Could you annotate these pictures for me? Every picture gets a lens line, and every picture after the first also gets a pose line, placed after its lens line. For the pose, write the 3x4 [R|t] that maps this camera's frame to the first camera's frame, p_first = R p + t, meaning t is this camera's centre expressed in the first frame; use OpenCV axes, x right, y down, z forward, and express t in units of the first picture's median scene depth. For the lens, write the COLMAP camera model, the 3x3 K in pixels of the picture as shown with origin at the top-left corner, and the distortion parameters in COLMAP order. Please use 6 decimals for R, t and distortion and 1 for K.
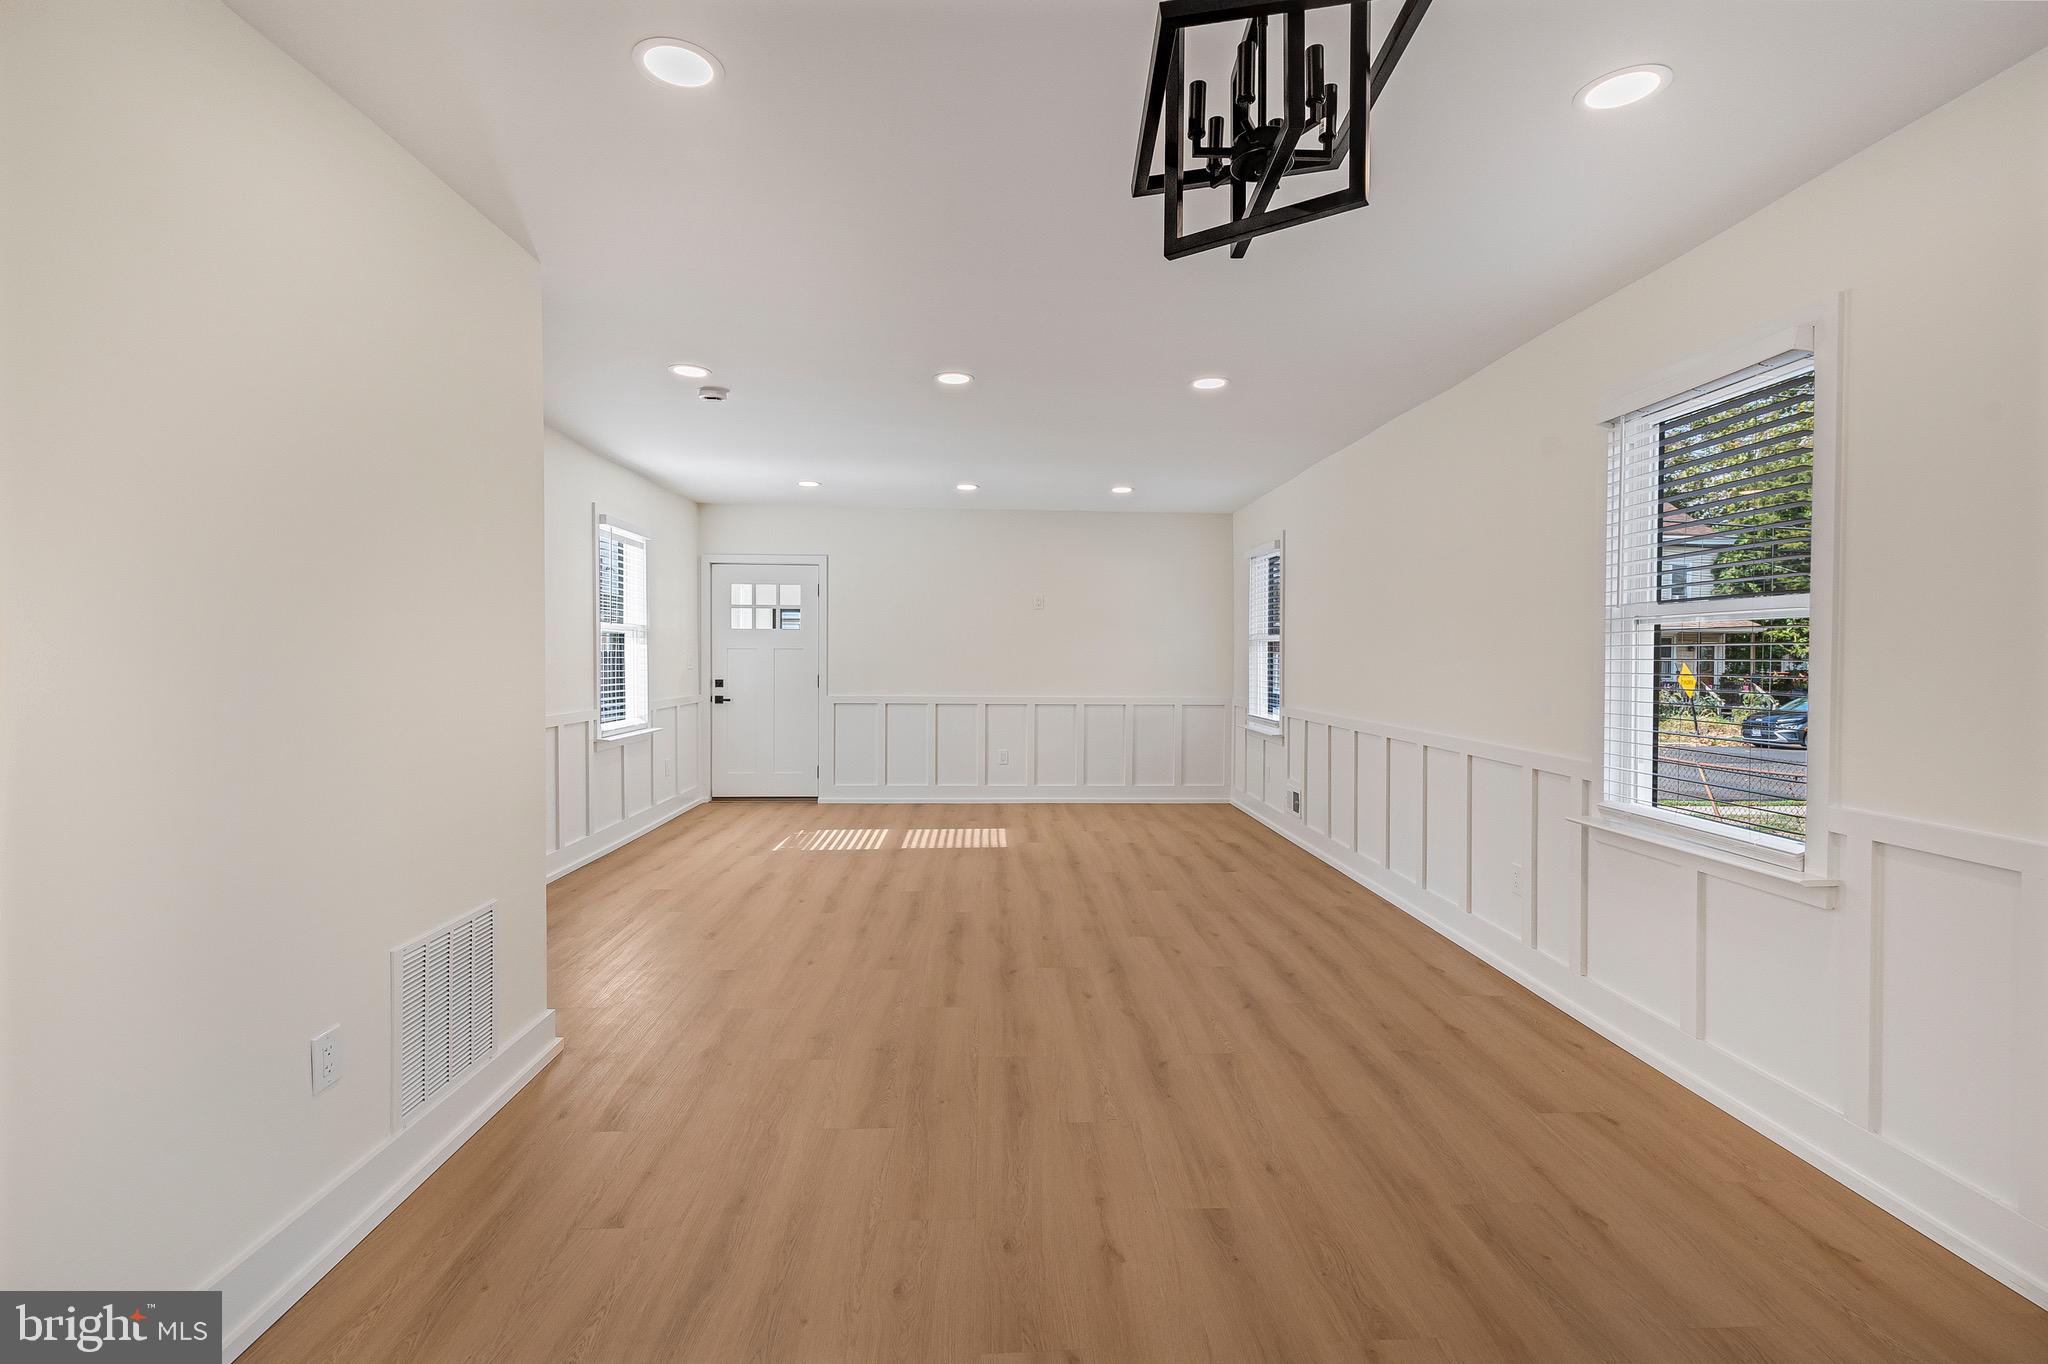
lens RADIAL K [[906.9, 0, 987.5], [0, 906.9, 667.2], [0, 0, 1]] dist [0.000068, -0.000086]
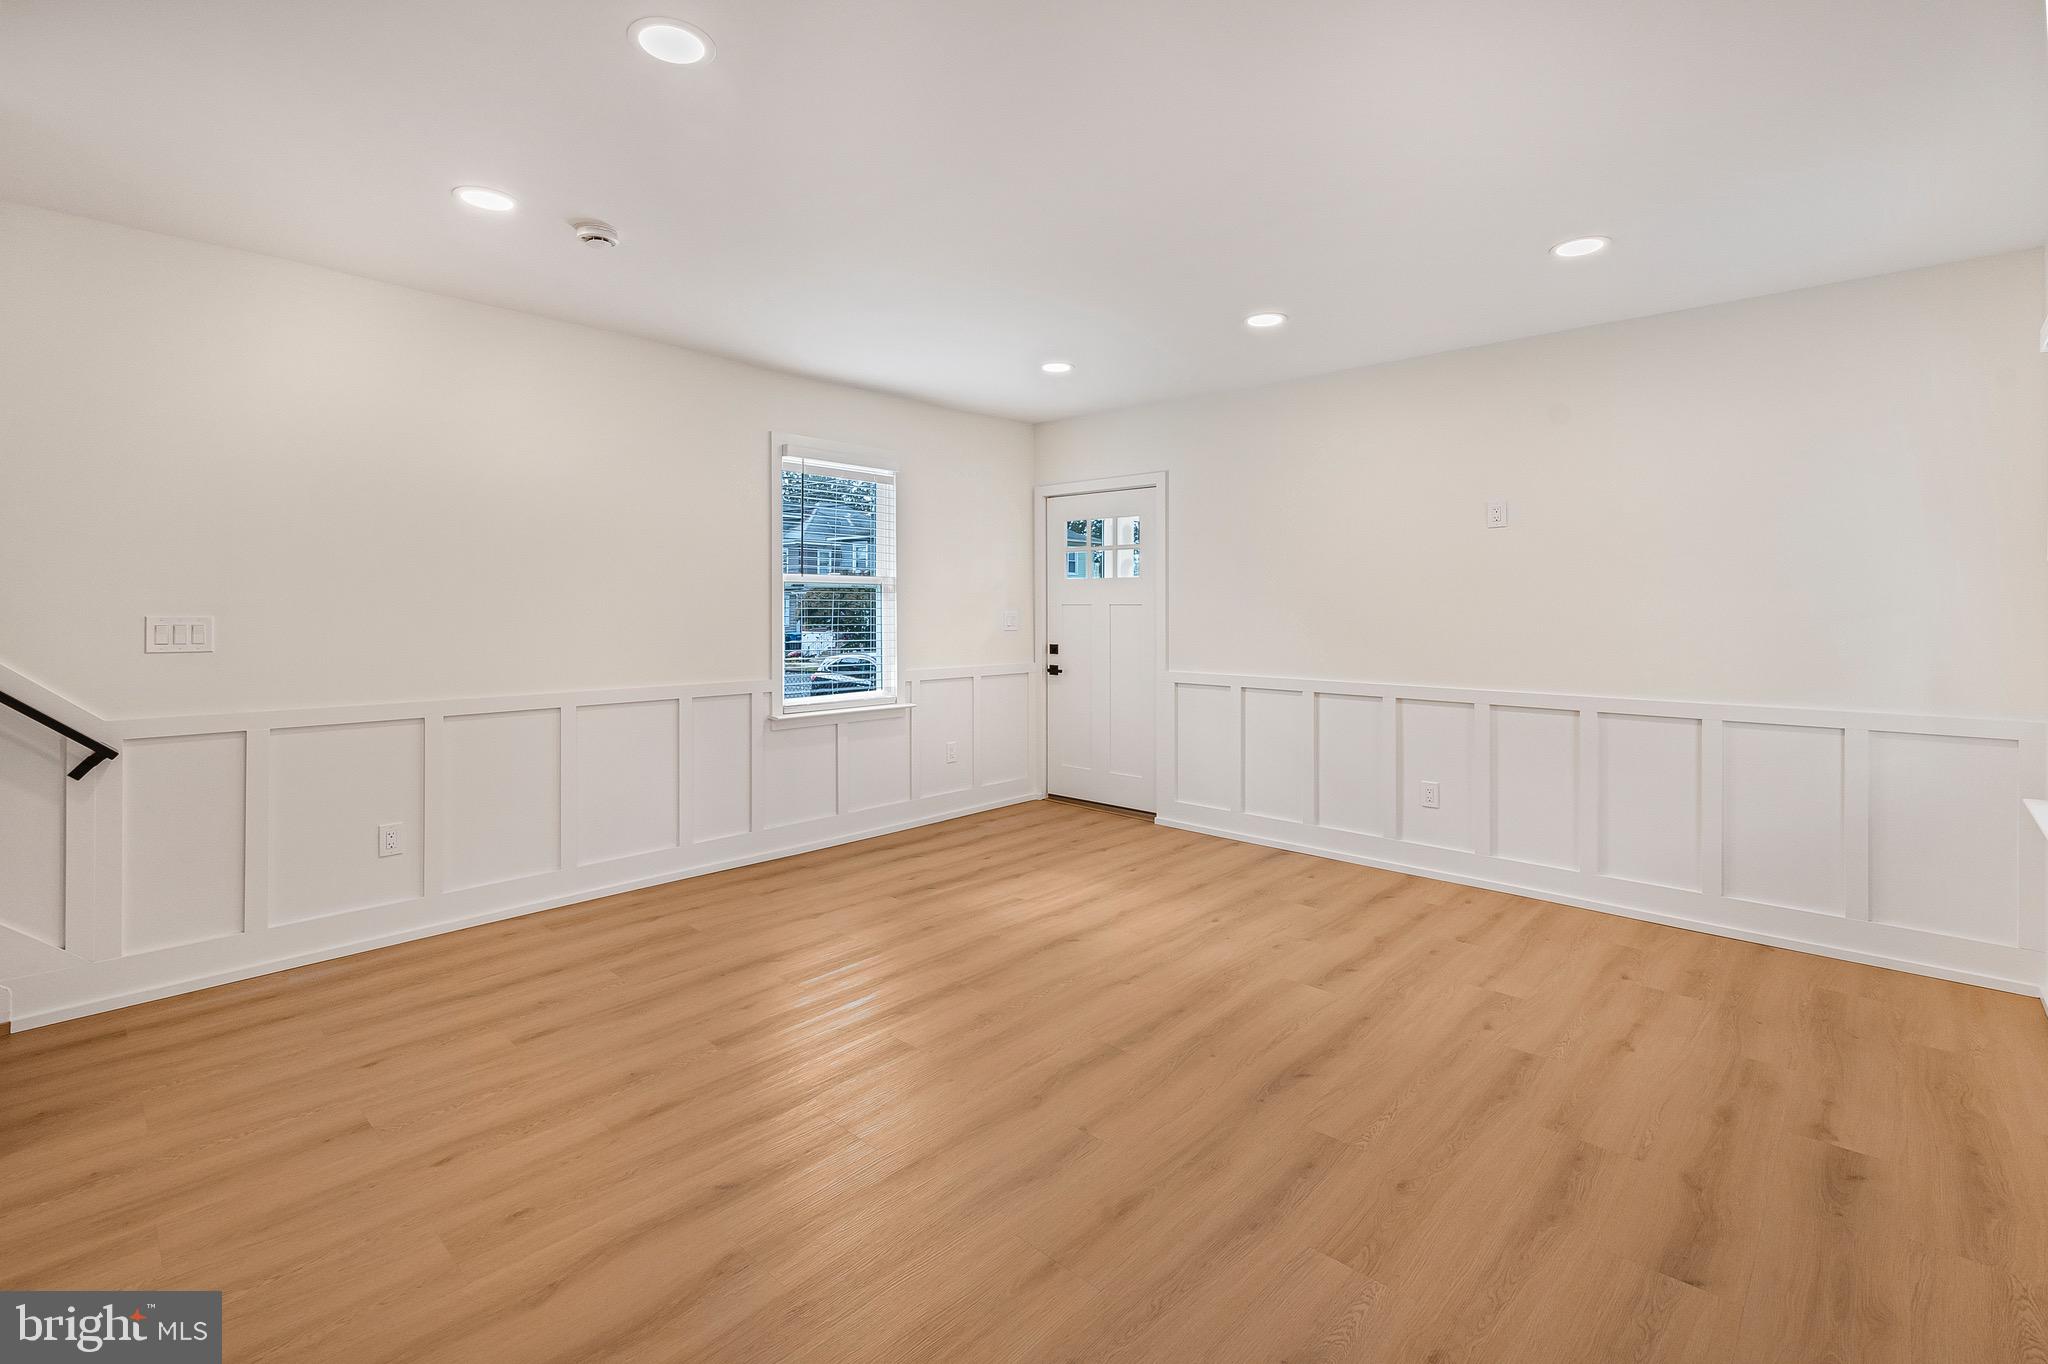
lens RADIAL K [[911.8, 0, 1009.4], [0, 911.8, 604.6], [0, 0, 1]] dist [0.009012, -0.000236]
pose [[0.717372, -0.005386, -0.696669, 0.412936], [-0.008294, 0.999833, -0.016270, -0.013634], [0.696641, 0.017450, 0.717208, 0.745975]]
